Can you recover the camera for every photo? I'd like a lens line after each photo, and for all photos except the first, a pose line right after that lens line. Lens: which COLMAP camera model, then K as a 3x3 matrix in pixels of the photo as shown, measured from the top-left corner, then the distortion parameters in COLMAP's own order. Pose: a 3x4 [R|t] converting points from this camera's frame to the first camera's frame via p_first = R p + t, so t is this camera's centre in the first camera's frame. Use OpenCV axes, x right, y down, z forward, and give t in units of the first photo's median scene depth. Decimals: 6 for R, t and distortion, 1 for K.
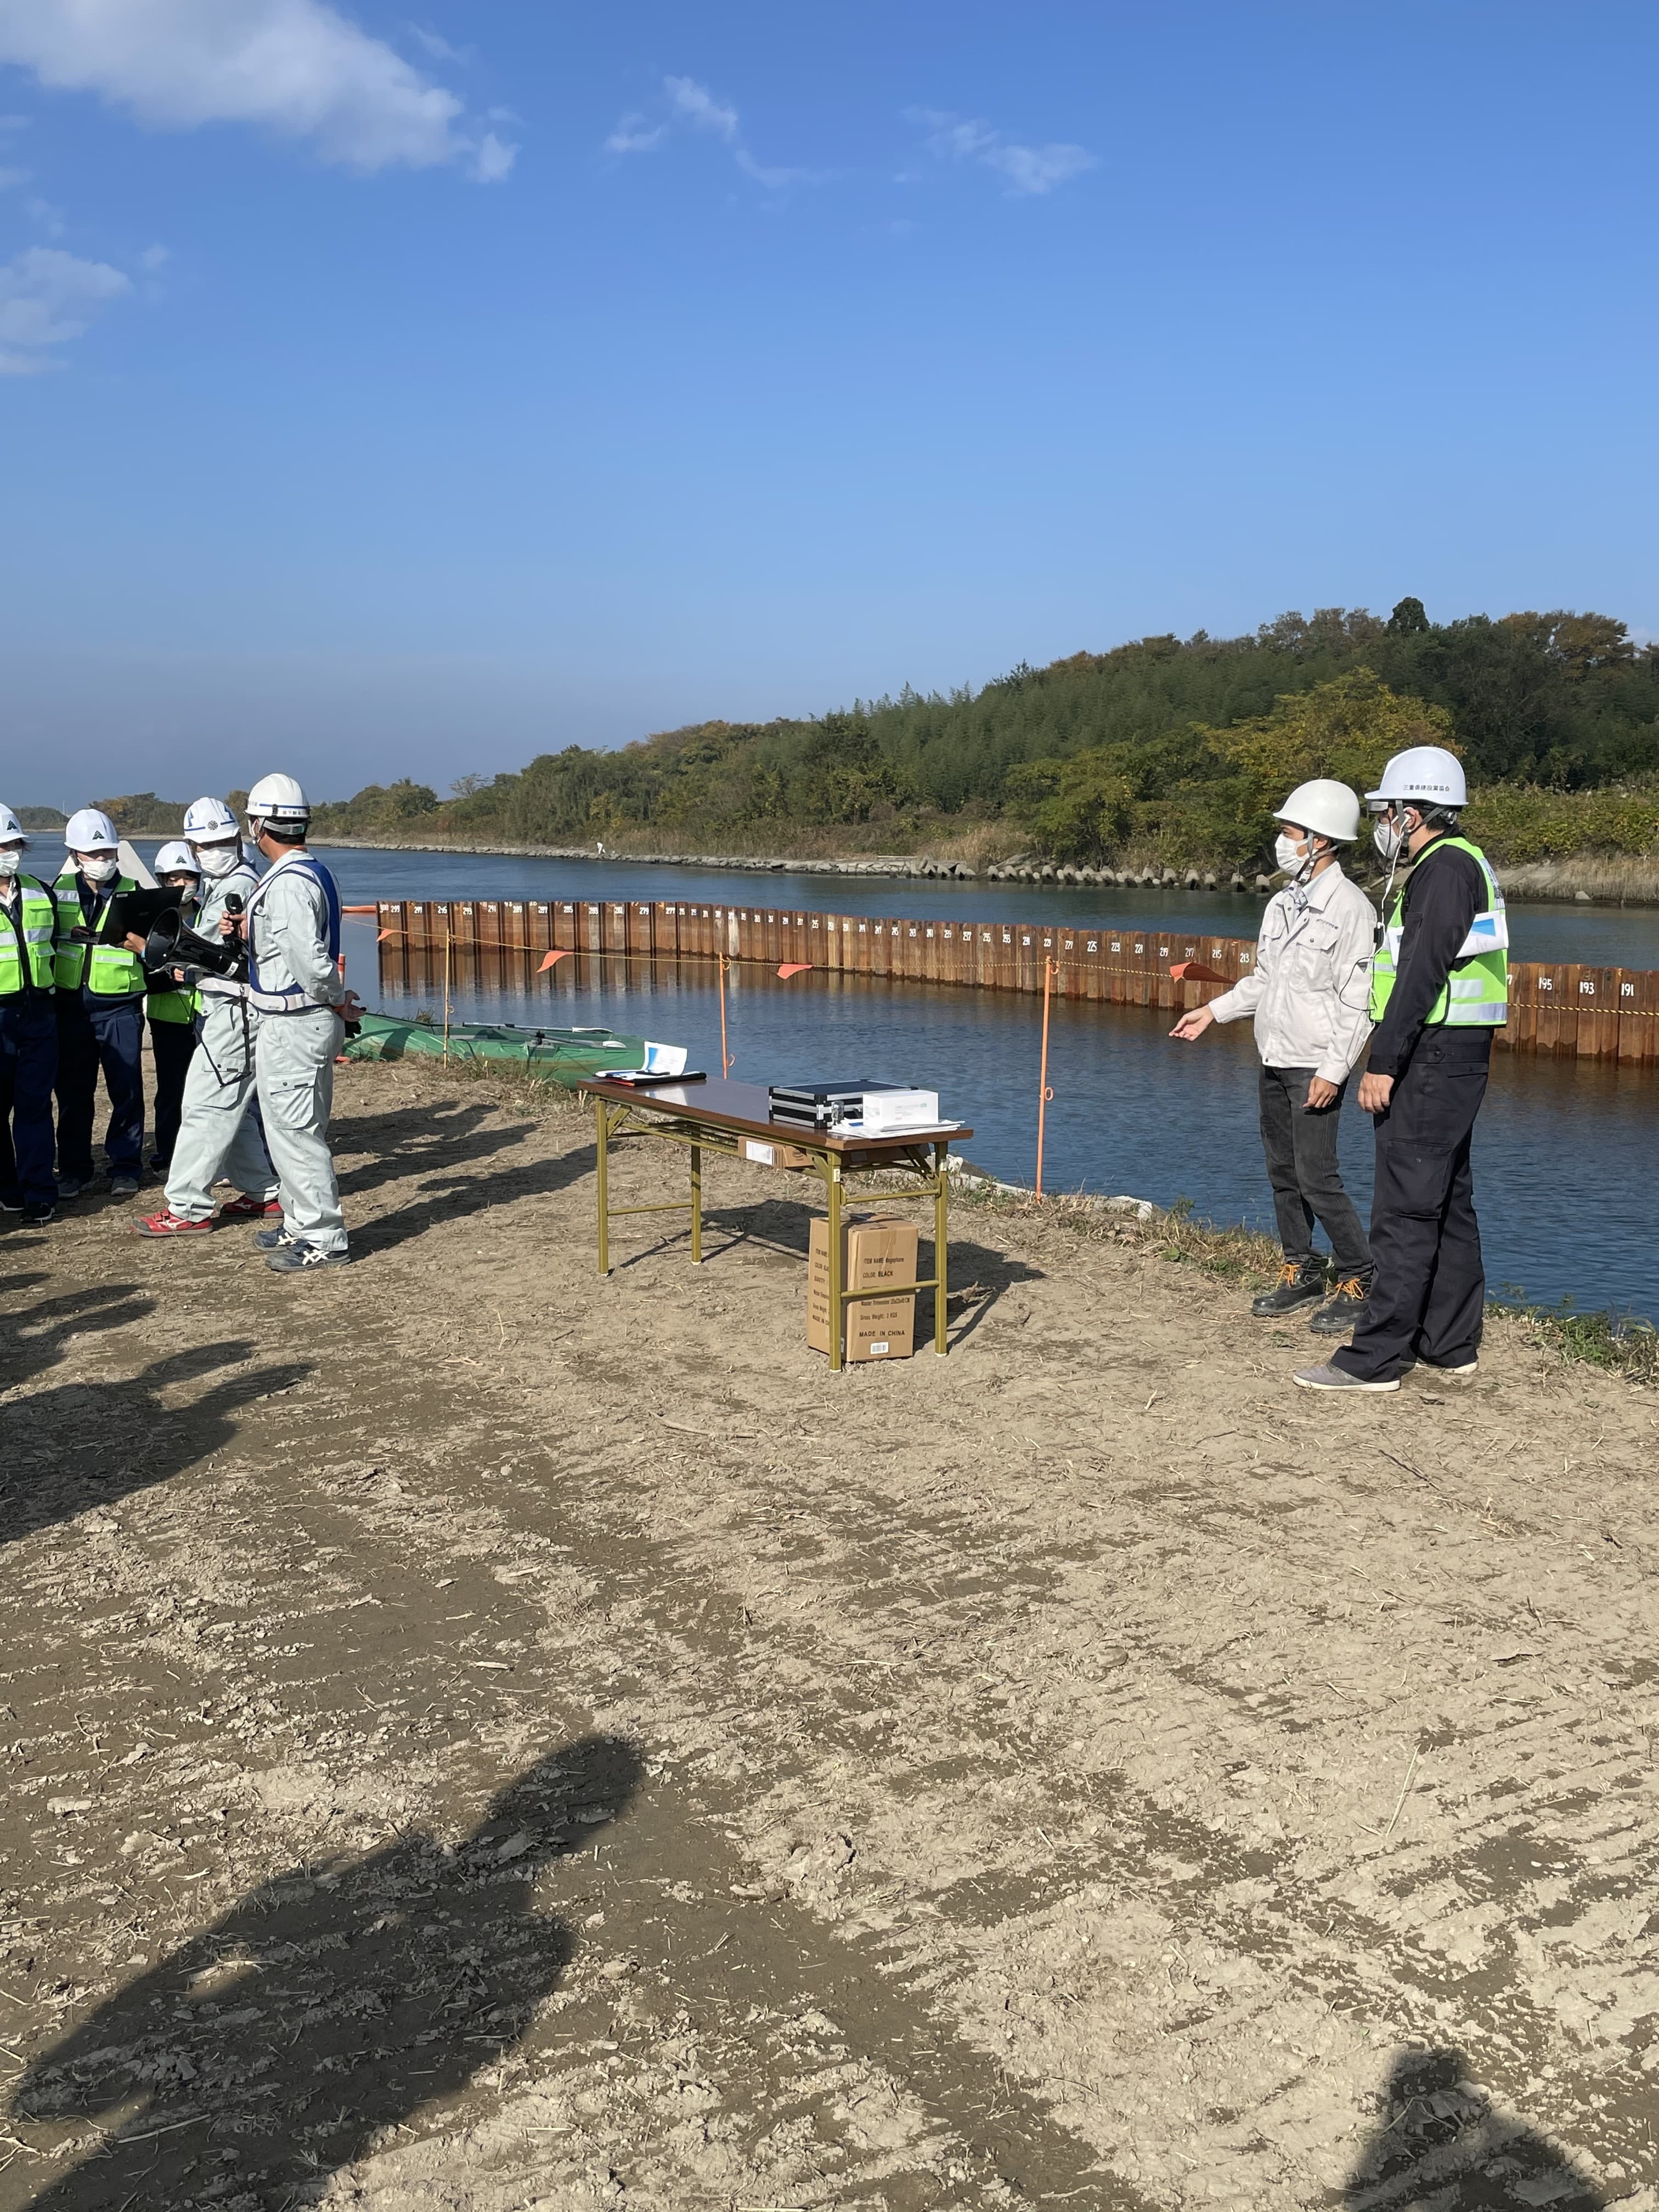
lens RADIAL K [[2053.9, 0, 829.5], [0, 2053.9, 1106.0], [0, 0, 1]] dist [0.112721, -0.263715]
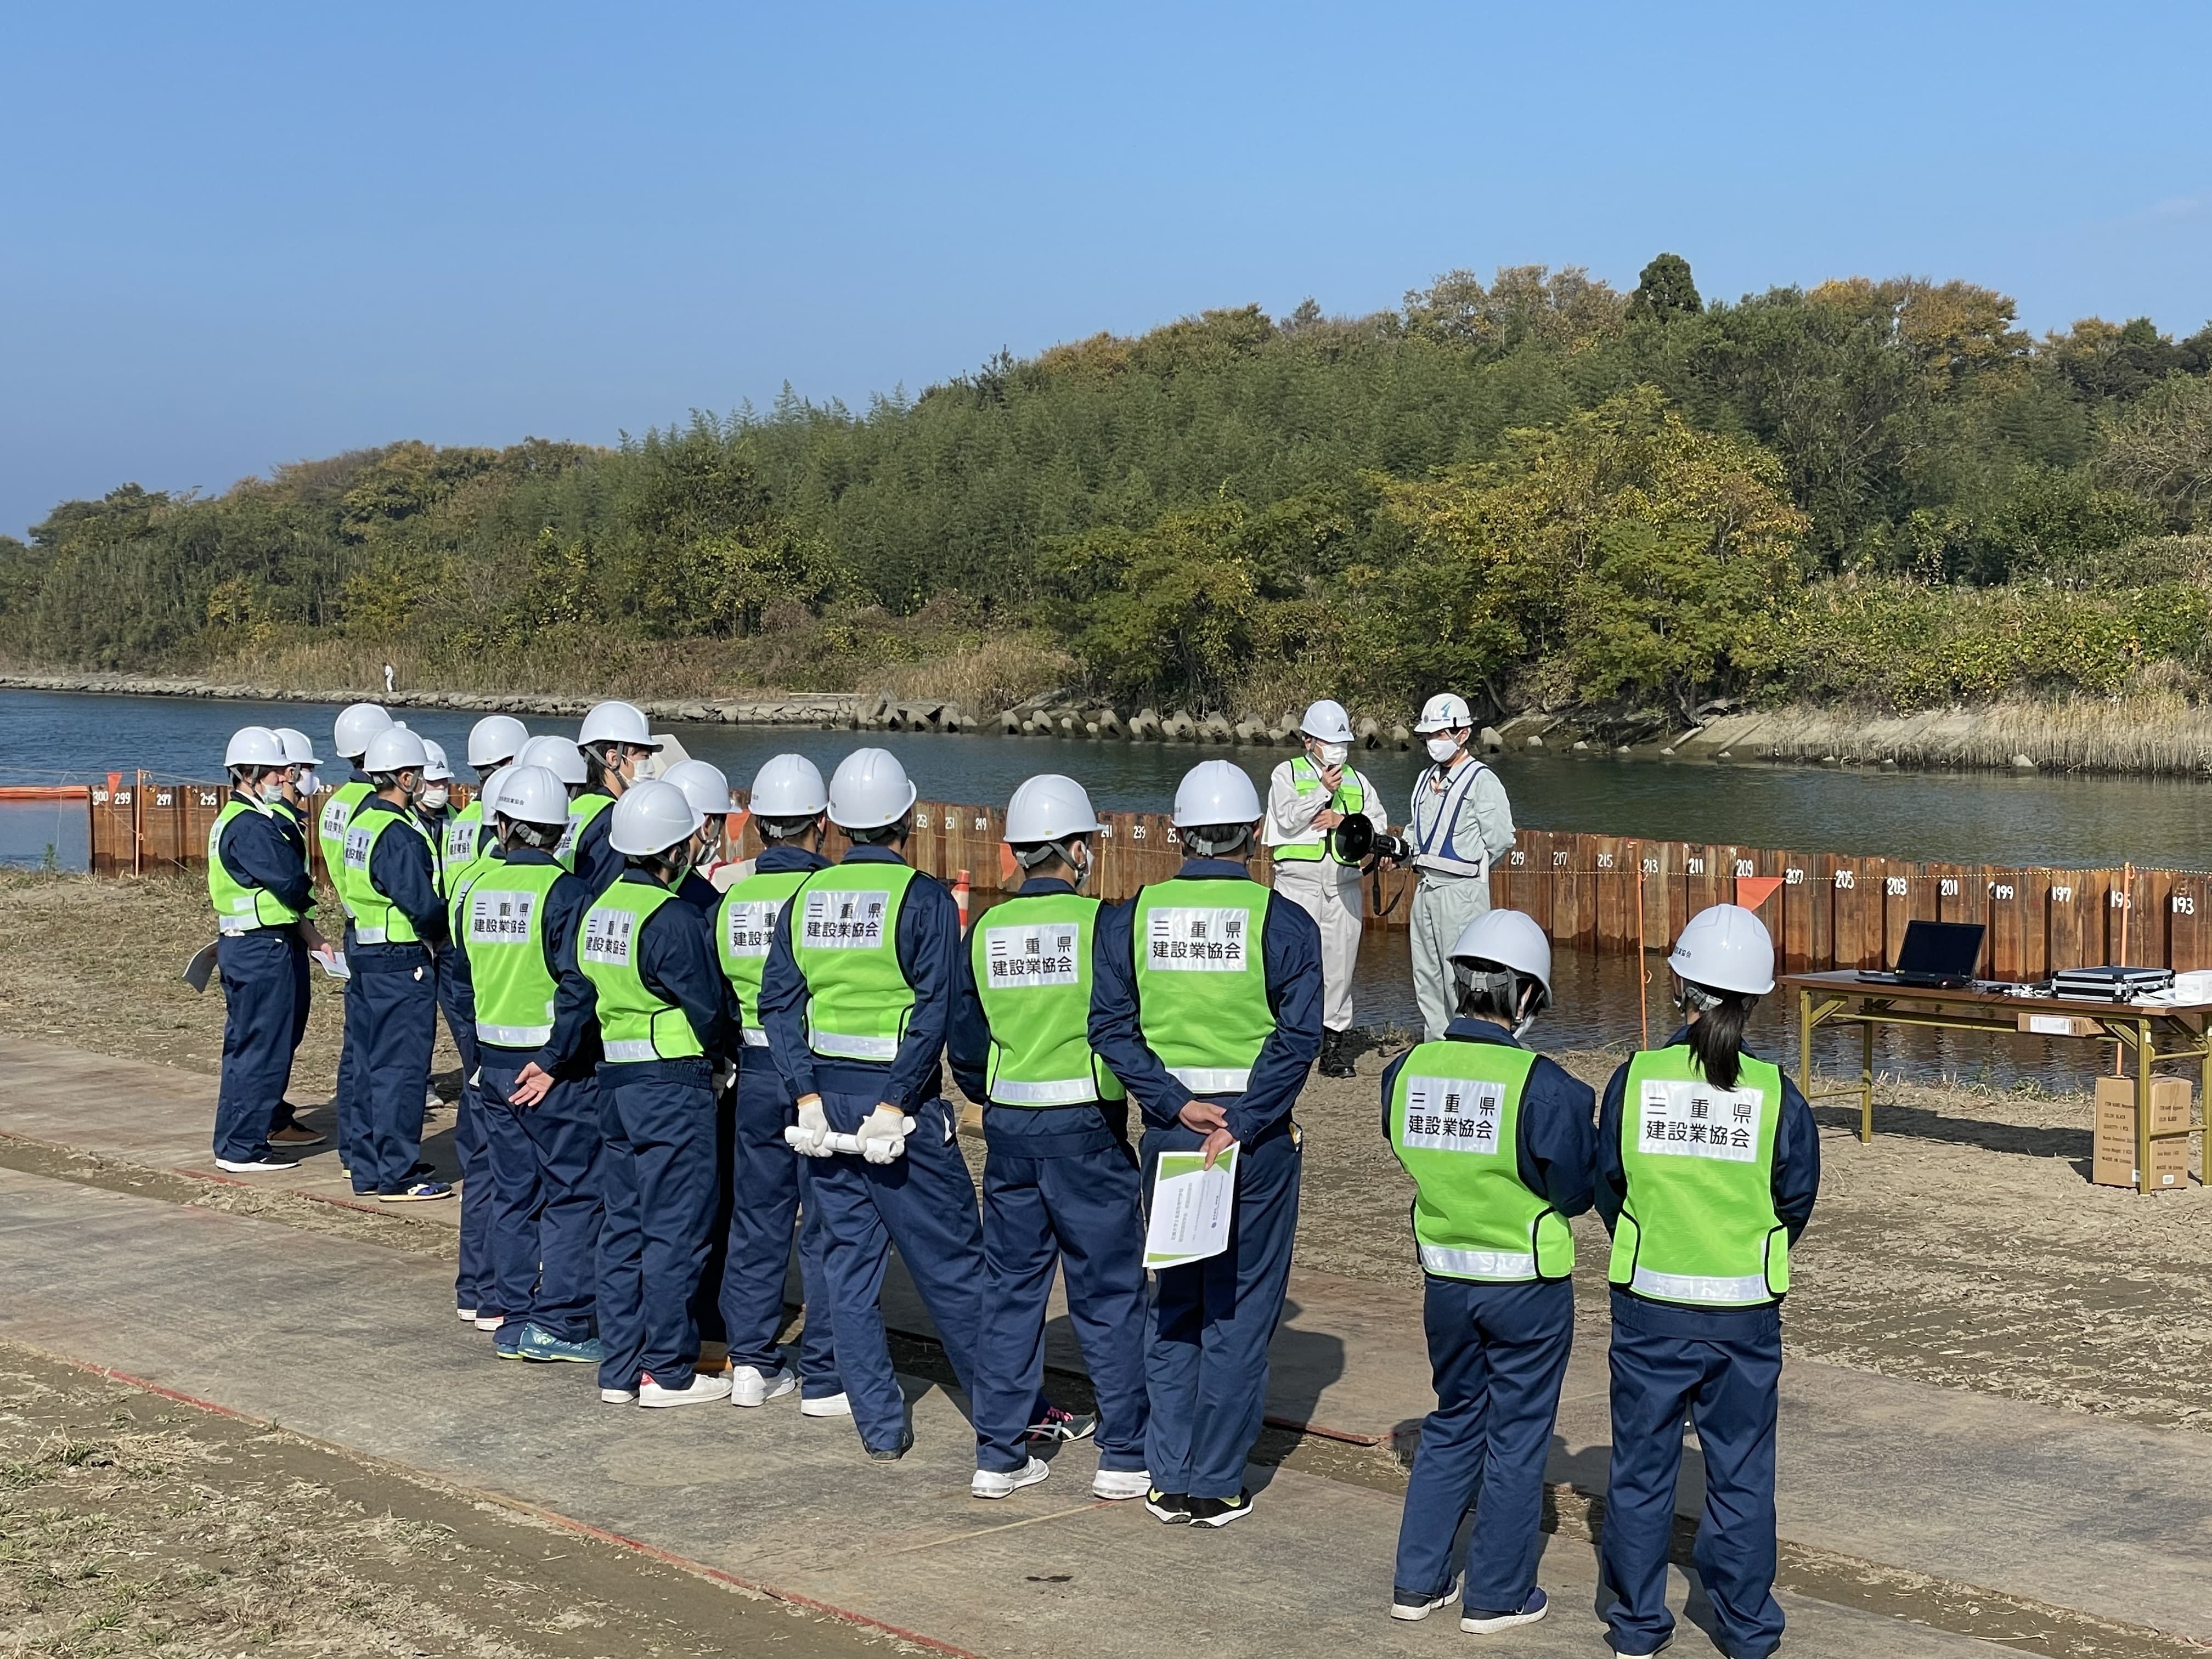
lens RADIAL K [[3849.9, 0, 1106.0], [0, 3849.9, 829.5], [0, 0, 1]] dist [0.058887, -0.014279]
pose [[0.989997, -0.008743, 0.140818, -0.035149], [0.020359, 0.996485, -0.081257, 0.003156], [-0.139613, 0.083311, 0.986695, -0.046088]]
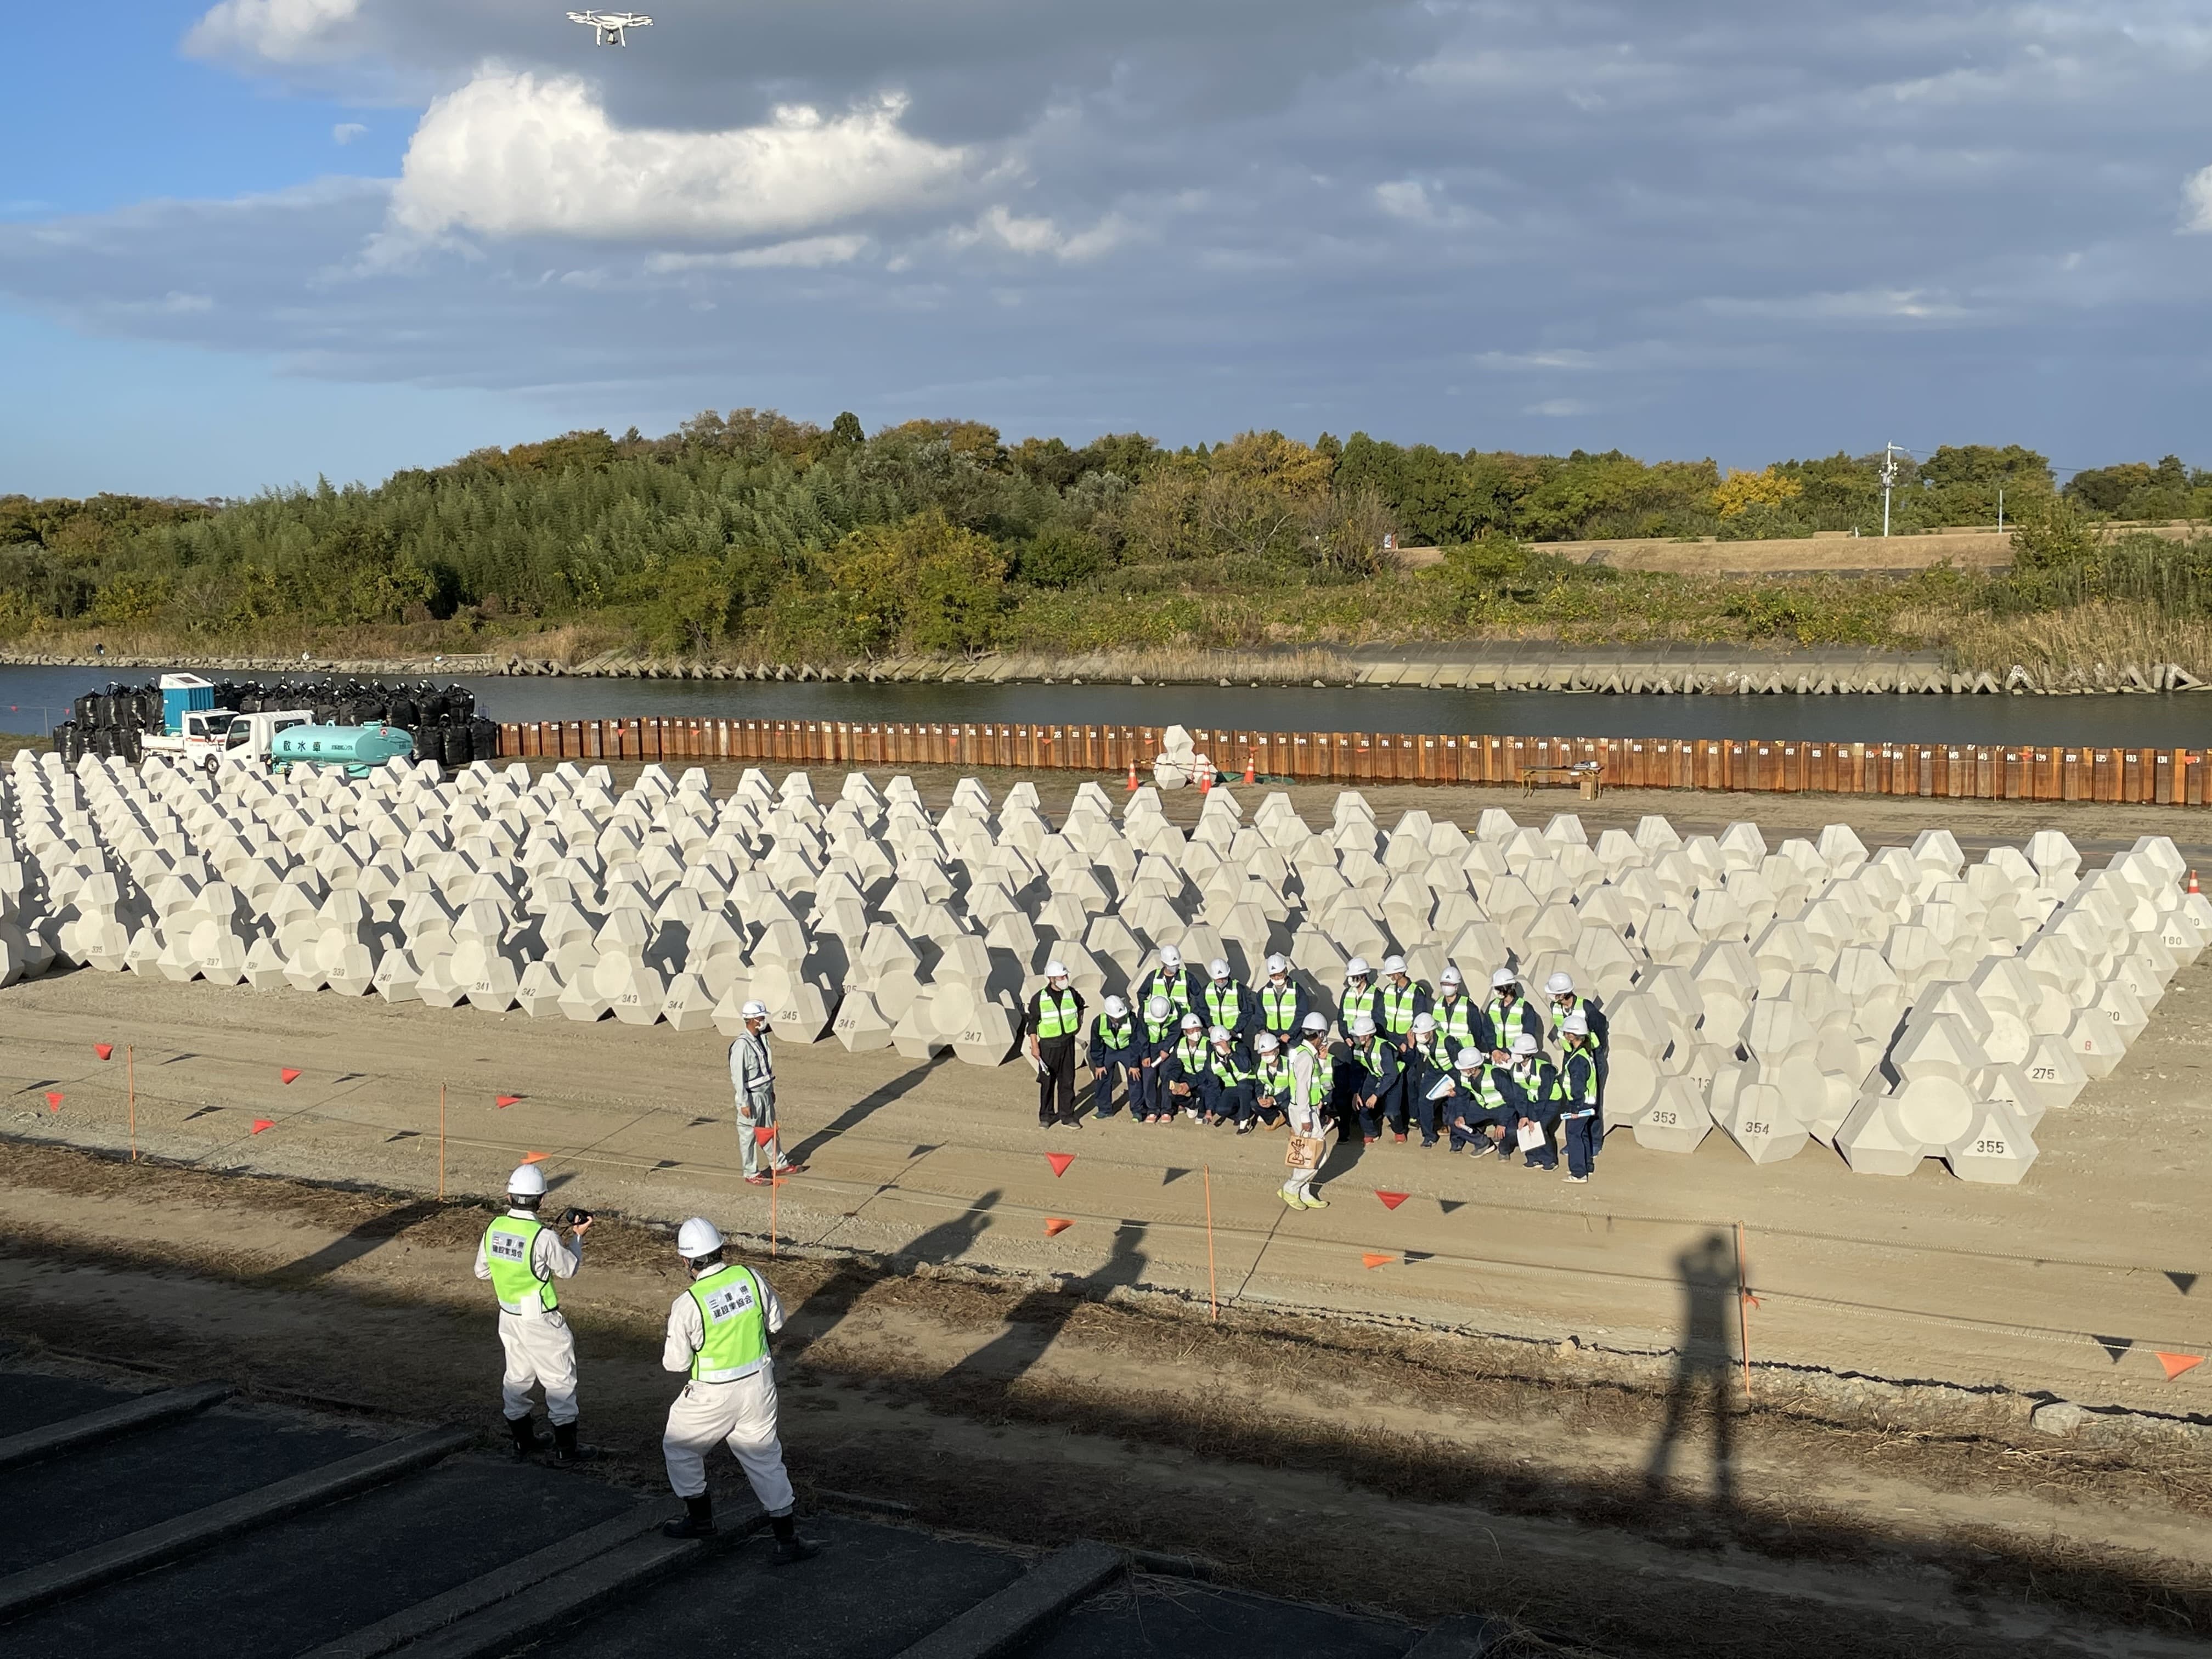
lens RADIAL K [[2323.0, 0, 1106.0], [0, 2323.0, 829.5], [0, 0, 1]] dist [0.129026, 0.012685]
pose [[0.888828, -0.070681, 0.452757, -0.198150], [0.083400, 0.996483, -0.008162, 0.005657], [-0.450588, 0.045015, 0.891597, -0.204748]]
